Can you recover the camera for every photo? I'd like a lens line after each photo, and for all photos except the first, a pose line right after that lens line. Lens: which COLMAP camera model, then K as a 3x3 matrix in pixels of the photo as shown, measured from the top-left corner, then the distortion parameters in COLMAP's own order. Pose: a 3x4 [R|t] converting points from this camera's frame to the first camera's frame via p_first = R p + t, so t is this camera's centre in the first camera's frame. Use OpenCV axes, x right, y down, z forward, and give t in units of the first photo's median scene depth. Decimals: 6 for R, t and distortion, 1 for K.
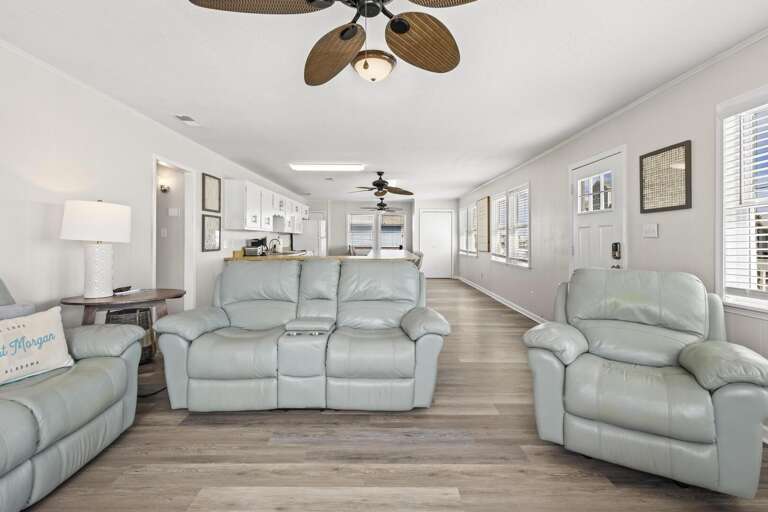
lens RADIAL K [[356.2, 0, 383.4], [0, 356.2, 241.7], [0, 0, 1]] dist [0.000739, 0.000362]
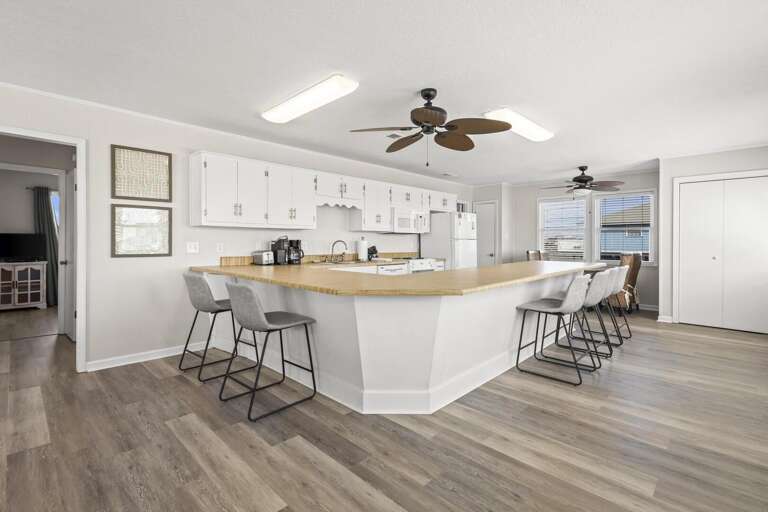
lens RADIAL K [[356.2, 0, 383.4], [0, 356.2, 241.7], [0, 0, 1]] dist [0.000739, 0.000362]
pose [[0.709466, -0.000840, -0.704739, 0.267689], [-0.006844, 0.999944, -0.008083, -0.000925], [0.704706, 0.010558, 0.709421, 0.647681]]
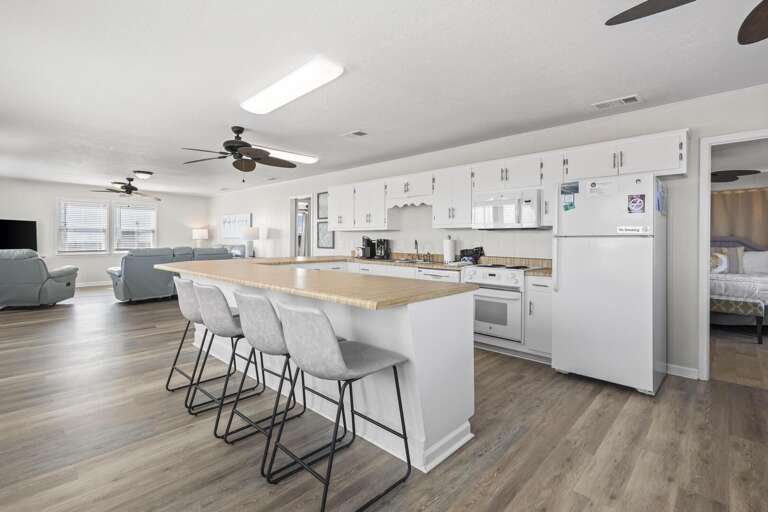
lens RADIAL K [[356.2, 0, 383.4], [0, 356.2, 241.7], [0, 0, 1]] dist [0.000739, 0.000362]
pose [[-0.699193, 0.001028, -0.714932, 0.250928], [-0.010873, 0.999868, 0.012071, -0.013196], [0.714850, 0.016213, -0.699090, 1.609029]]
